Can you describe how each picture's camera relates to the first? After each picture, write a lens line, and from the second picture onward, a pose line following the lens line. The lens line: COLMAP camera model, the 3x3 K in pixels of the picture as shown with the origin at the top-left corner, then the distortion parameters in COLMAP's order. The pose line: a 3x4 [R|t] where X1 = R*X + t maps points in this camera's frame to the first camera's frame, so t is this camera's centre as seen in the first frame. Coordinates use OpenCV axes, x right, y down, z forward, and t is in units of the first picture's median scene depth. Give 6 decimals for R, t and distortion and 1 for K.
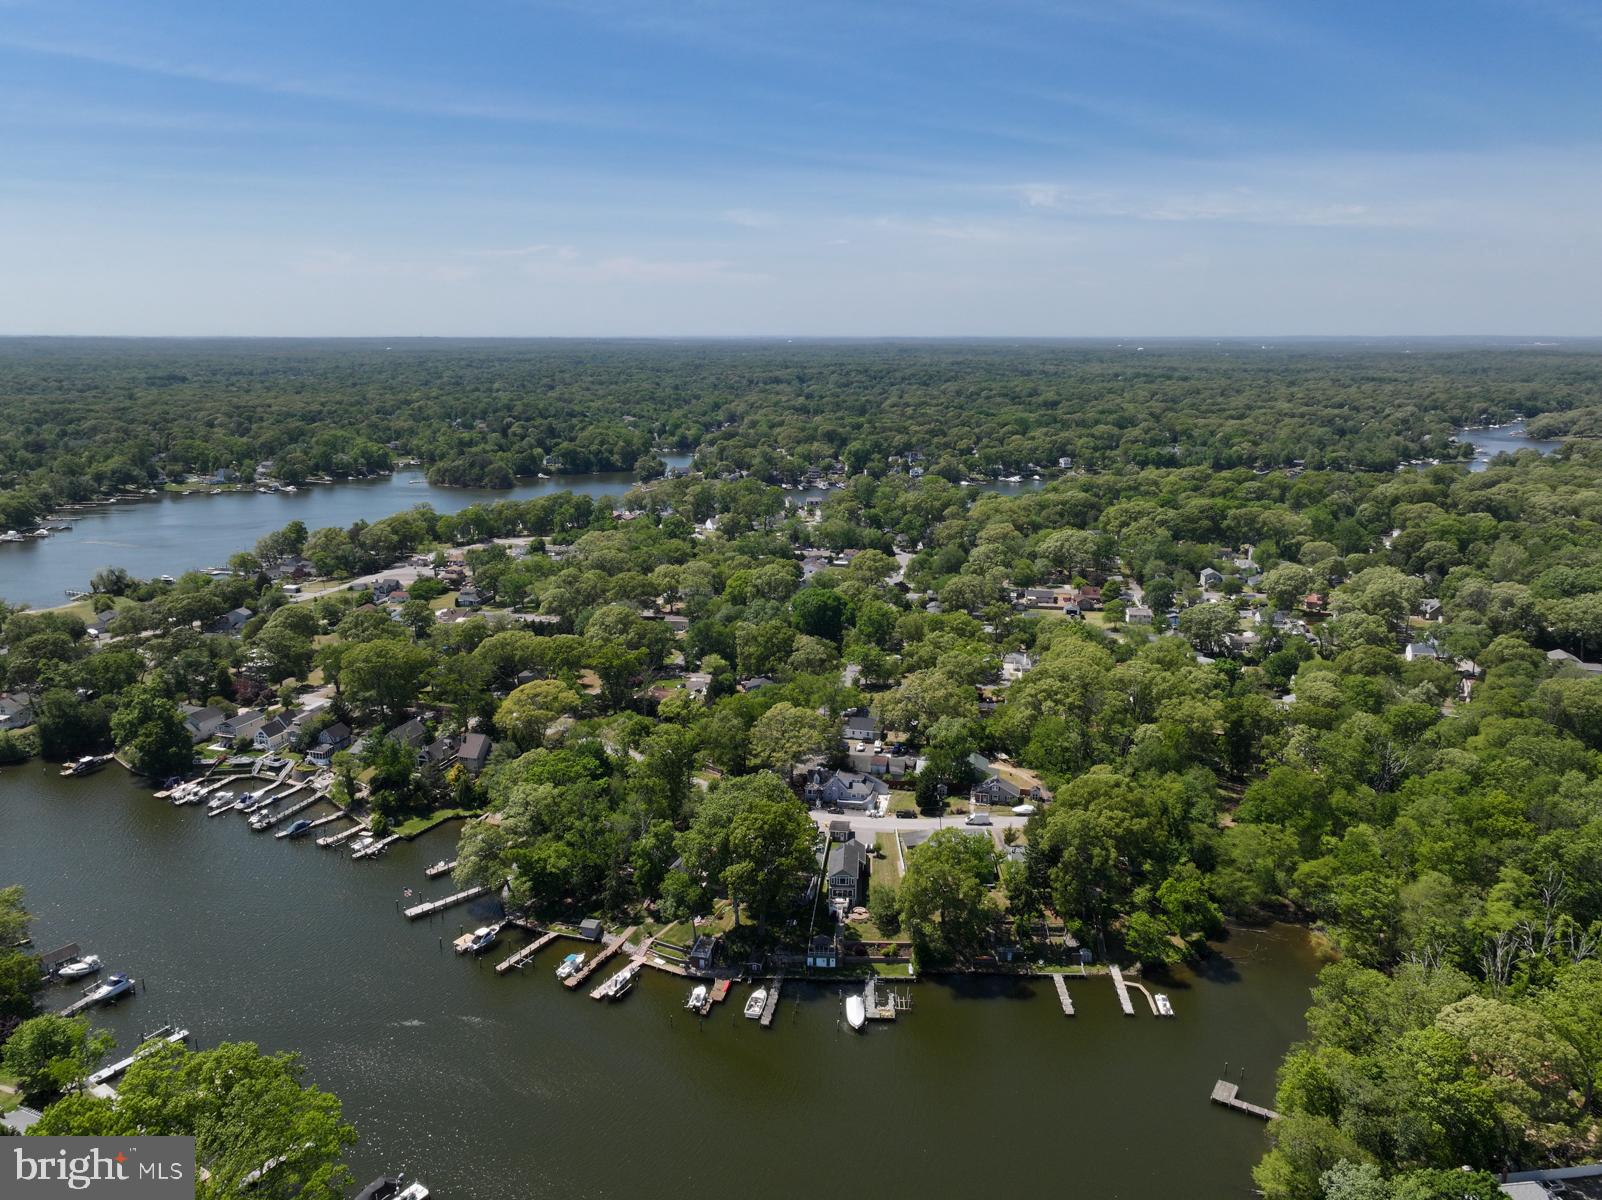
lens RADIAL K [[1123.8, 0, 799.6], [0, 1123.8, 601.4], [0, 0, 1]] dist [0.000135, 0.011010]
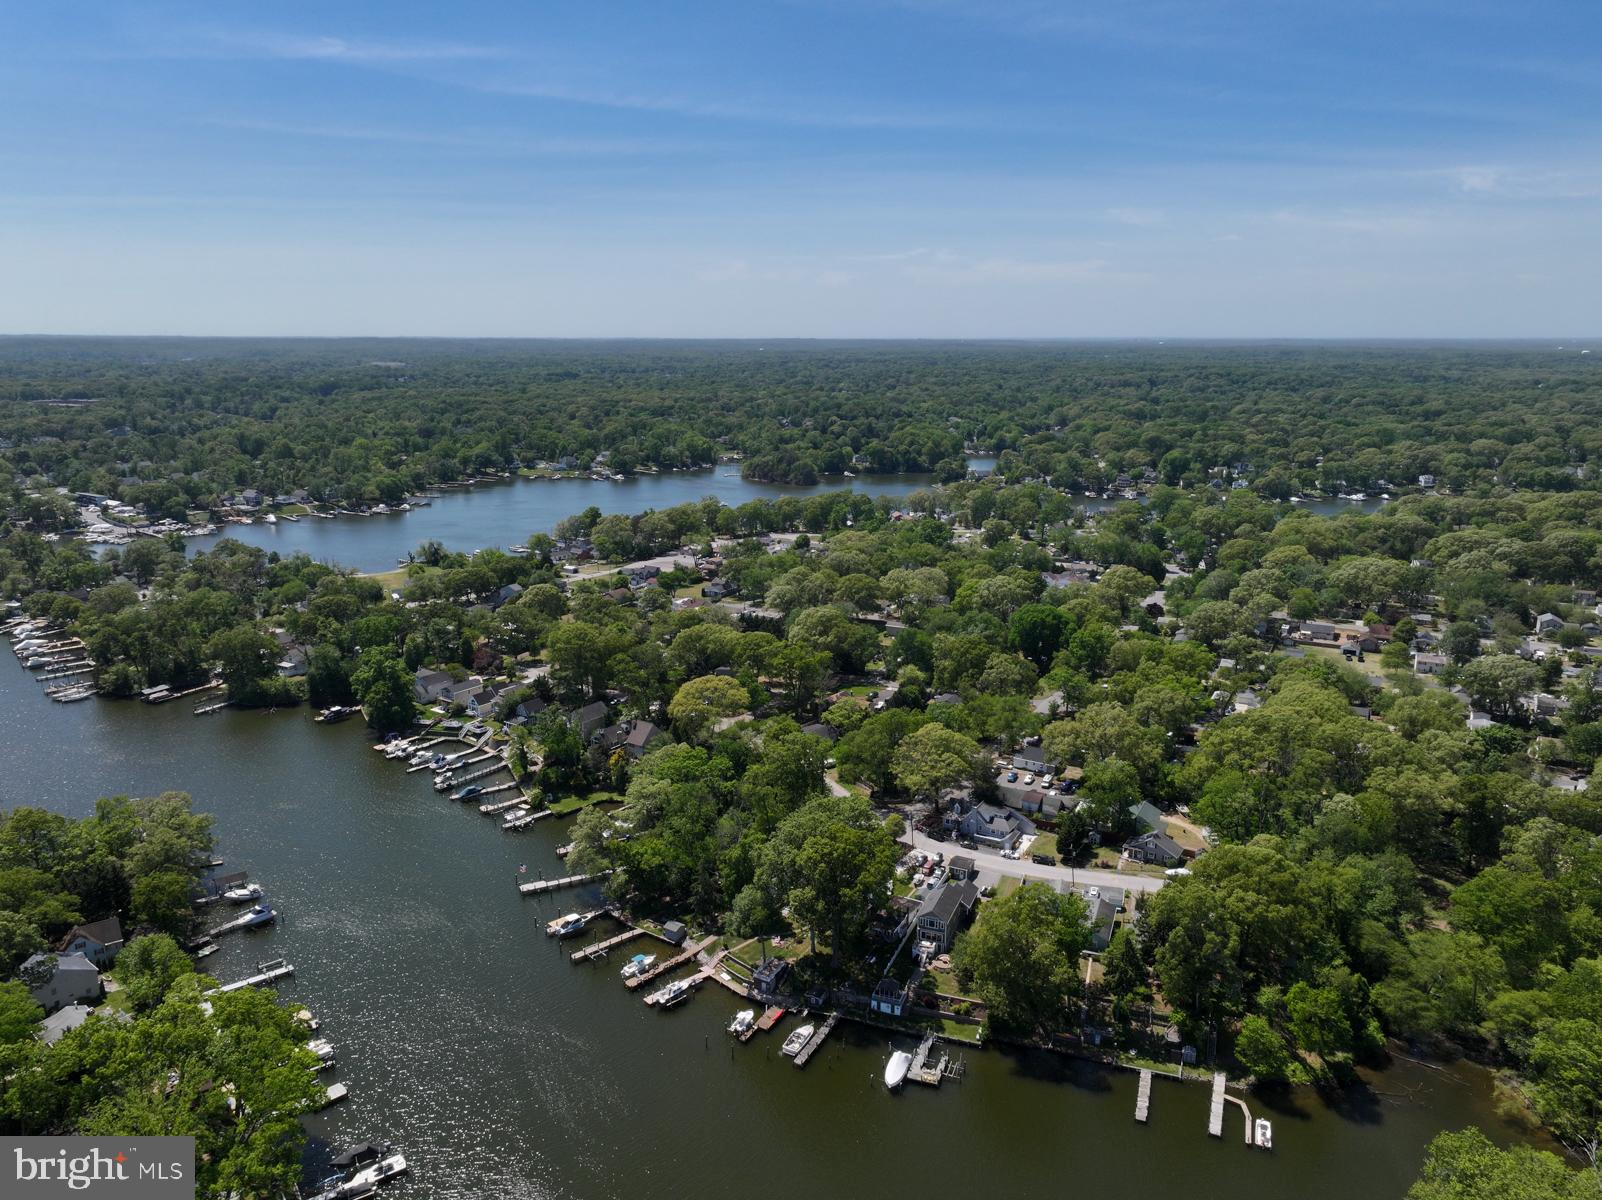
lens RADIAL K [[1123.8, 0, 803.6], [0, 1123.8, 598.3], [0, 0, 1]] dist [0.000135, 0.011010]
pose [[0.951532, 0.070212, -0.299426, 0.144810], [-0.071380, 0.997424, 0.007050, -0.011792], [0.299150, 0.014665, 0.954093, 0.063191]]
